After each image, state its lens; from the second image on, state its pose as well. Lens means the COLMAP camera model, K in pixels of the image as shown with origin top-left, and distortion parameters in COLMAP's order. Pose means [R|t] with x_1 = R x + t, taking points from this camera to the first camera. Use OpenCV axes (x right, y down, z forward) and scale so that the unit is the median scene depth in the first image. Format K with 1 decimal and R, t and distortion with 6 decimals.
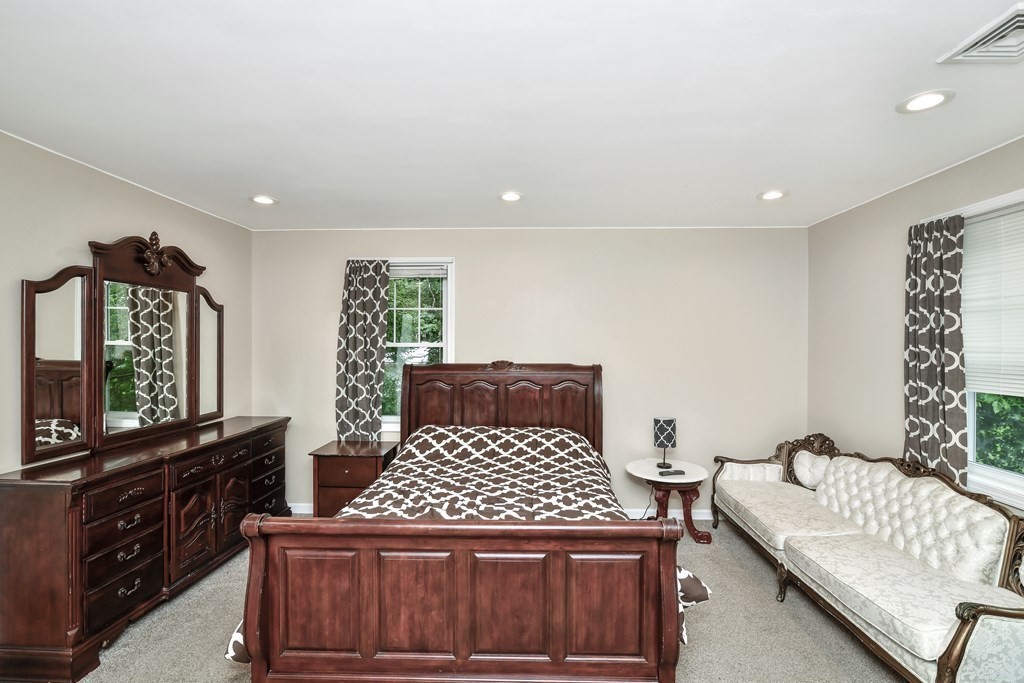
lens RADIAL K [[462.1, 0, 512.0], [0, 462.1, 341.5], [0, 0, 1]] dist [-0.012627, 0.000138]
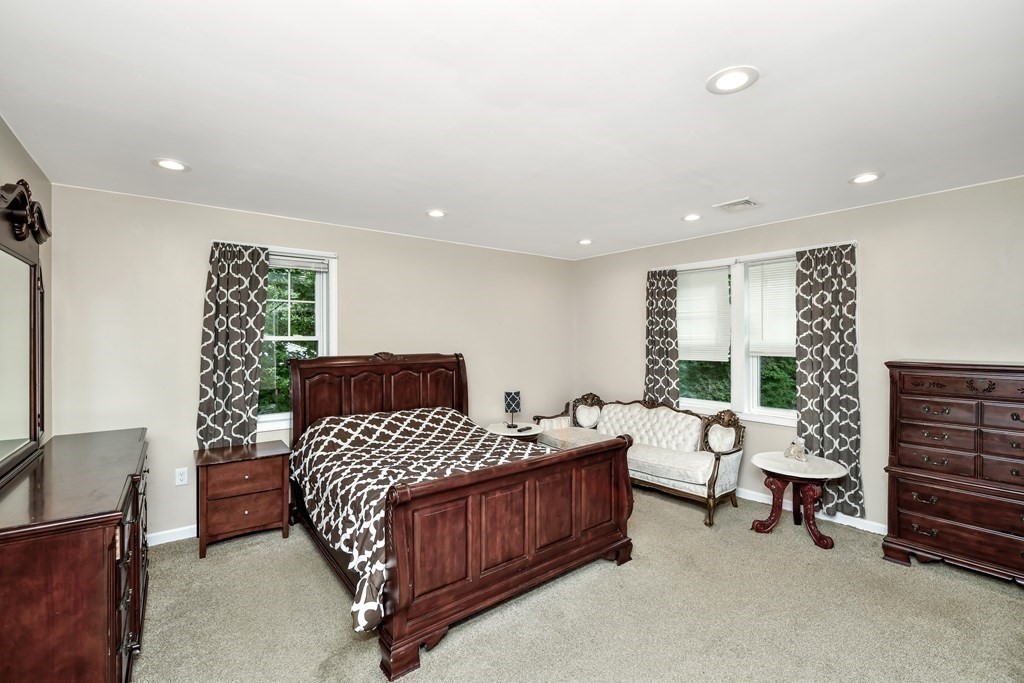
lens RADIAL K [[444.5, 0, 511.2], [0, 444.5, 335.8], [0, 0, 1]] dist [-0.013838, 0.000350]
pose [[0.769322, 0.000361, 0.638862, -0.677405], [0.003271, 0.999985, -0.004505, 0.011373], [-0.638853, 0.005555, 0.769308, -0.009650]]
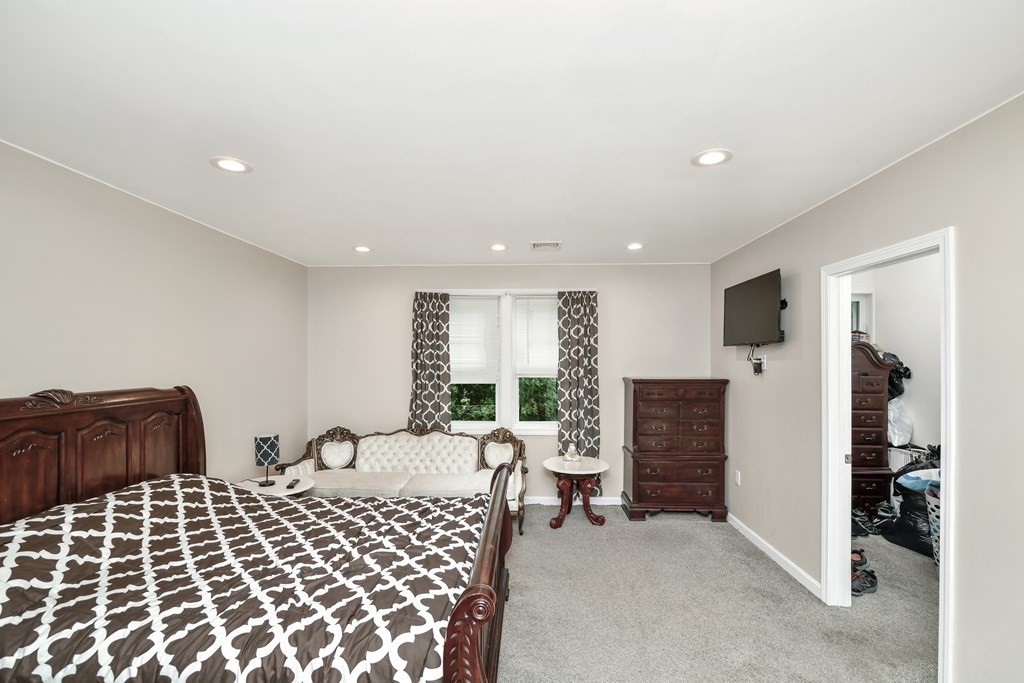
lens RADIAL K [[450.7, 0, 511.9], [0, 450.7, 360.7], [0, 0, 1]] dist [-0.016375, 0.000280]
pose [[0.012227, -0.001489, 0.999924, -0.828027], [0.000395, 0.999999, 0.001484, 0.006793], [-0.999925, 0.000376, 0.012228, 0.615138]]
